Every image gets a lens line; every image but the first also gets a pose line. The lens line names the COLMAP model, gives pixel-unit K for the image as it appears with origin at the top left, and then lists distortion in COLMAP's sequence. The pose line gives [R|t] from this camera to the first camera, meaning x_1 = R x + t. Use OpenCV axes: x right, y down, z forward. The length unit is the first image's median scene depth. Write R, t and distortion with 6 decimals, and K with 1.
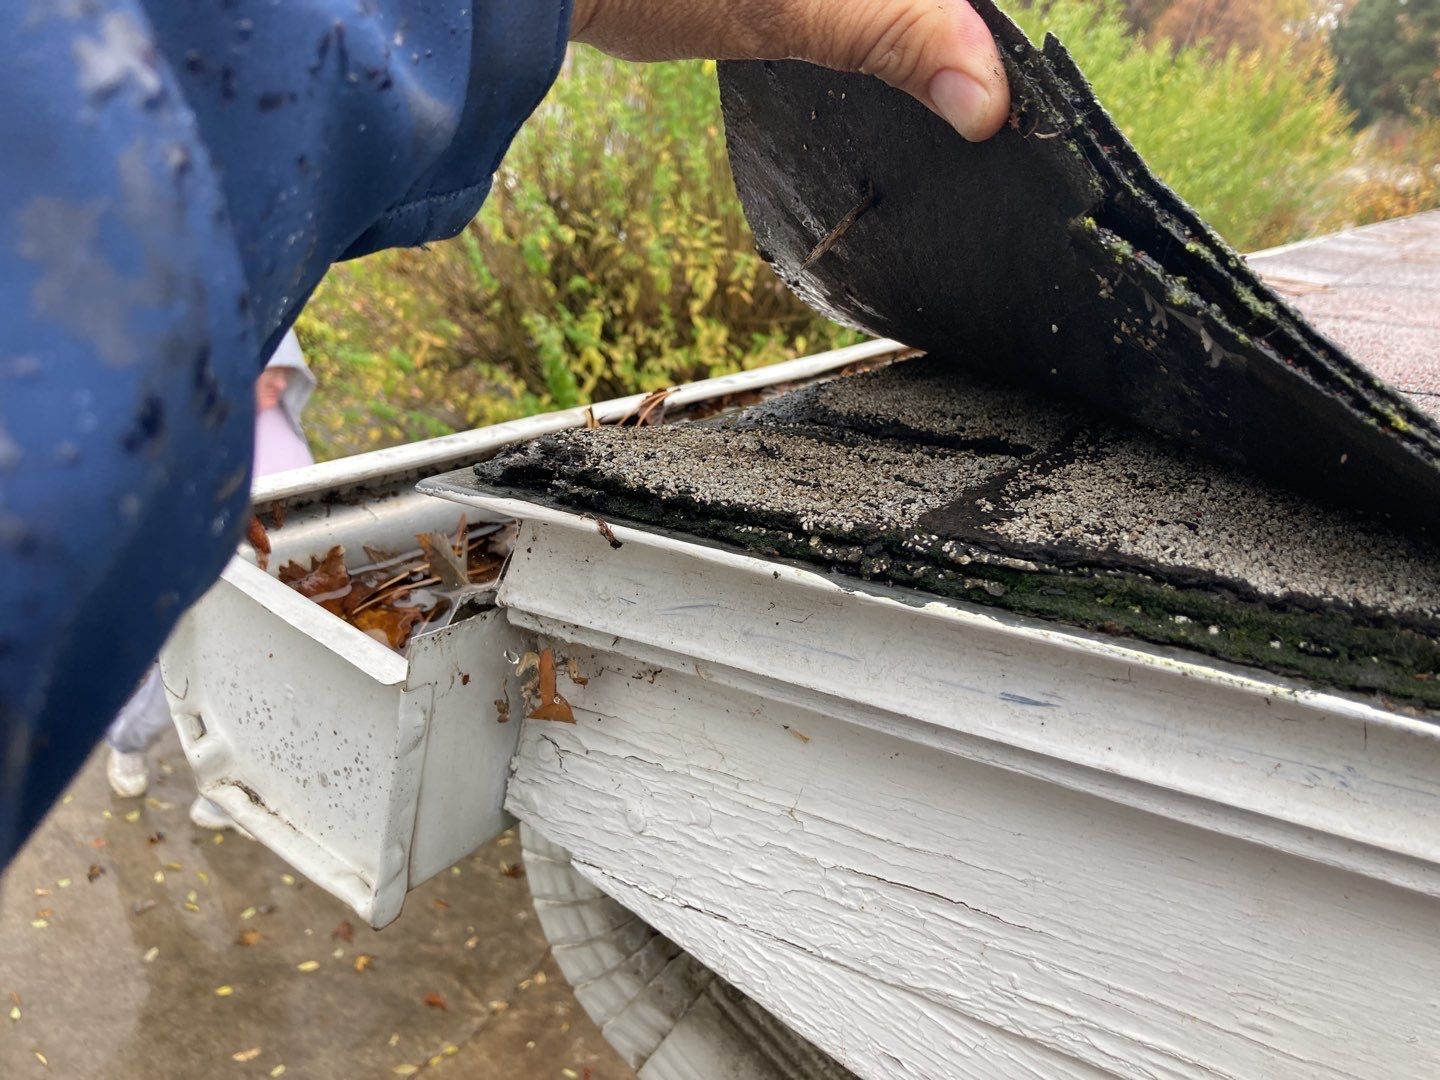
lens RADIAL K [[1288.4, 0, 719.3], [0, 1288.4, 467.3], [0, 0, 1]] dist [0.048090, -0.007215]
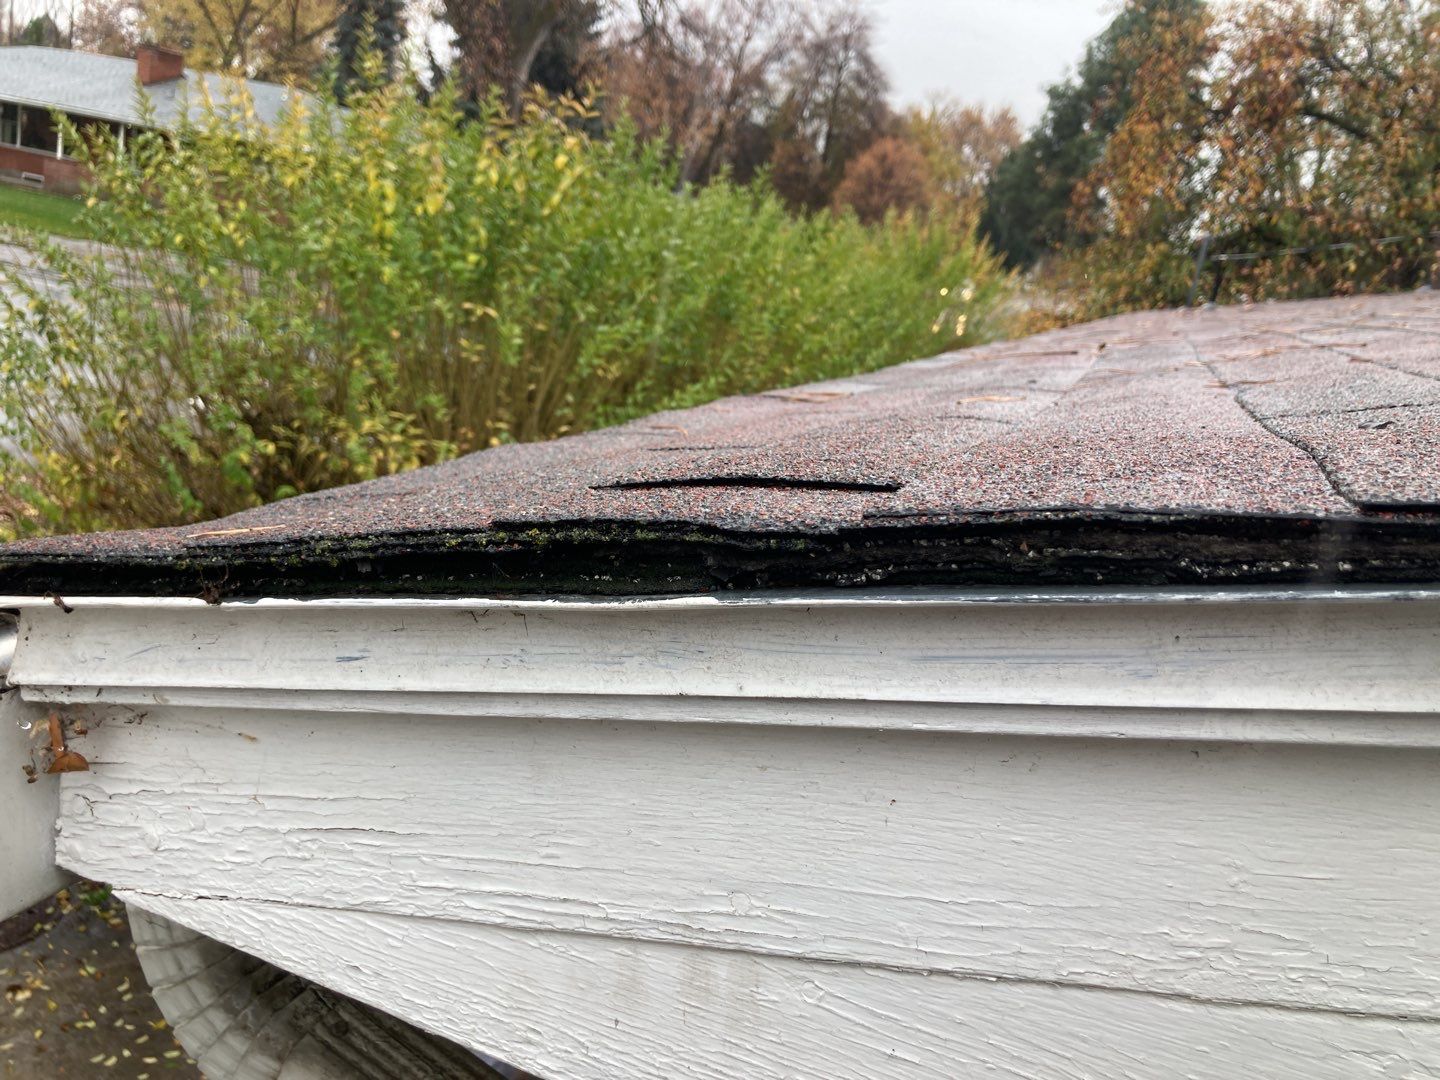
lens RADIAL K [[1288.4, 0, 719.3], [0, 1288.4, 467.3], [0, 0, 1]] dist [0.048090, -0.007215]
pose [[0.973889, -0.140506, 0.178320, 0.290716], [0.164216, 0.978347, -0.125977, 0.155127], [-0.156758, 0.151970, 0.975875, -0.399207]]
